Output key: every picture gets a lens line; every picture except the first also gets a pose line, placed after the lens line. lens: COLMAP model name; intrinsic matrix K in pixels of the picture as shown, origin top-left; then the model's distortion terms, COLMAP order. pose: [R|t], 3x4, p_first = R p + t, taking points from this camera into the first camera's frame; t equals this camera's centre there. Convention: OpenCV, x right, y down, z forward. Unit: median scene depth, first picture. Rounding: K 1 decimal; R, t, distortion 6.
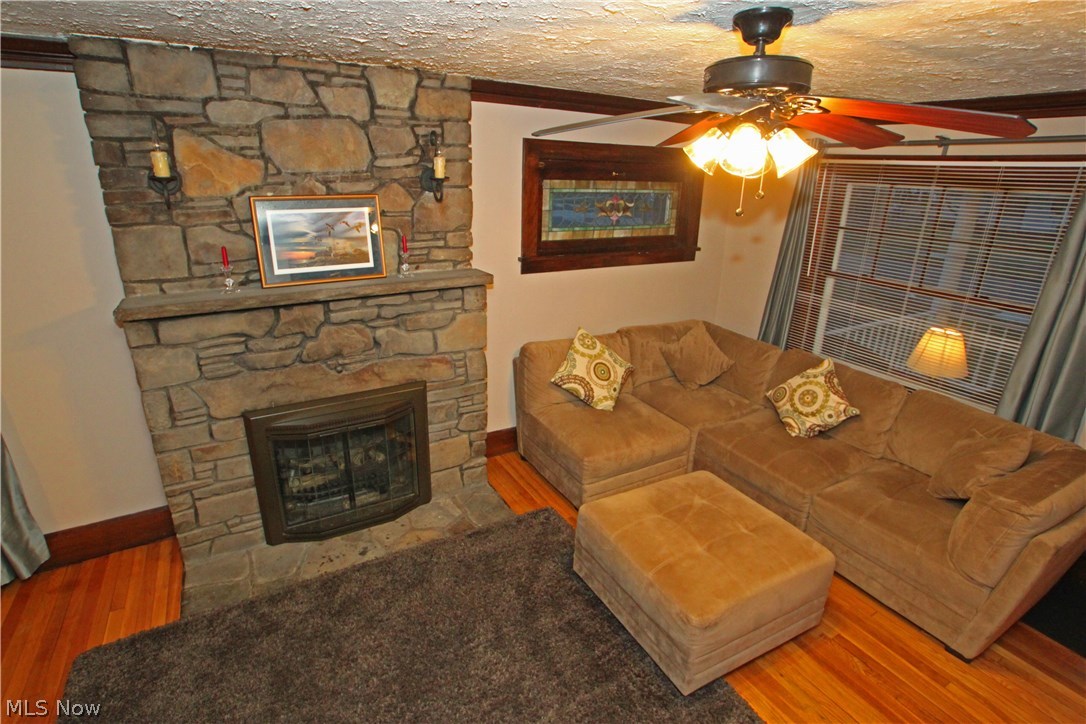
lens RADIAL K [[536.3, 0, 543.0], [0, 536.3, 362.0], [0, 0, 1]] dist [-0.045244, 0.000257]
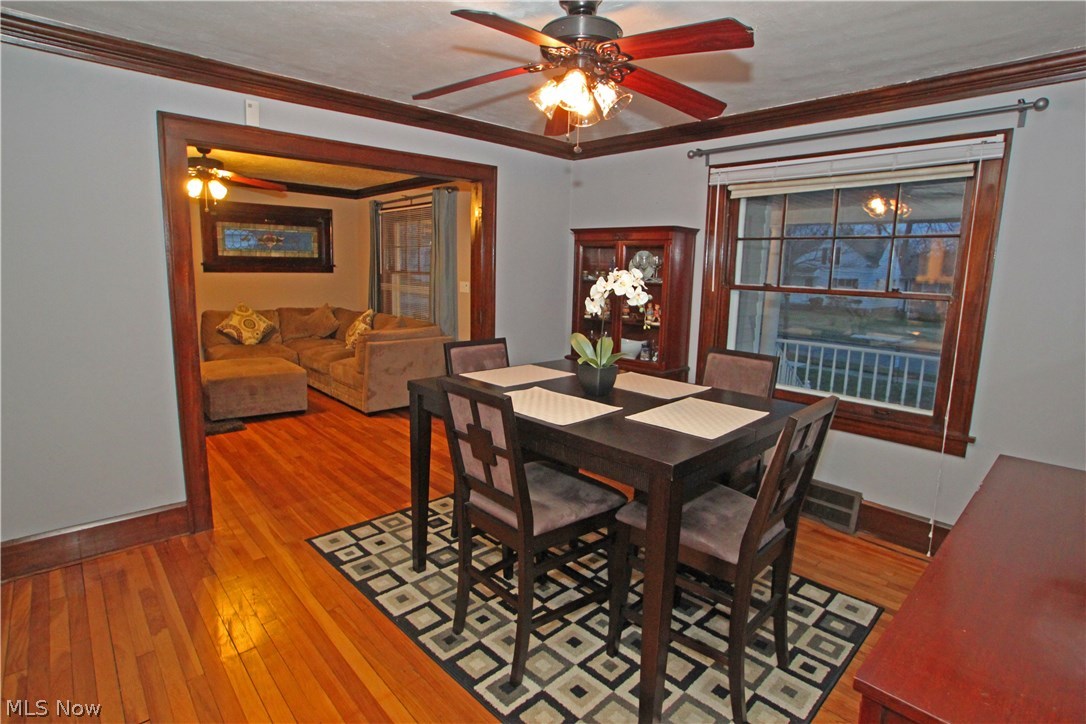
lens RADIAL K [[536.3, 0, 543.0], [0, 536.3, 362.0], [0, 0, 1]] dist [-0.045244, 0.000257]
pose [[0.973208, -0.042994, 0.225872, 0.640846], [0.080506, 0.983895, -0.159592, 0.488649], [-0.215373, 0.173500, 0.960995, -0.847912]]
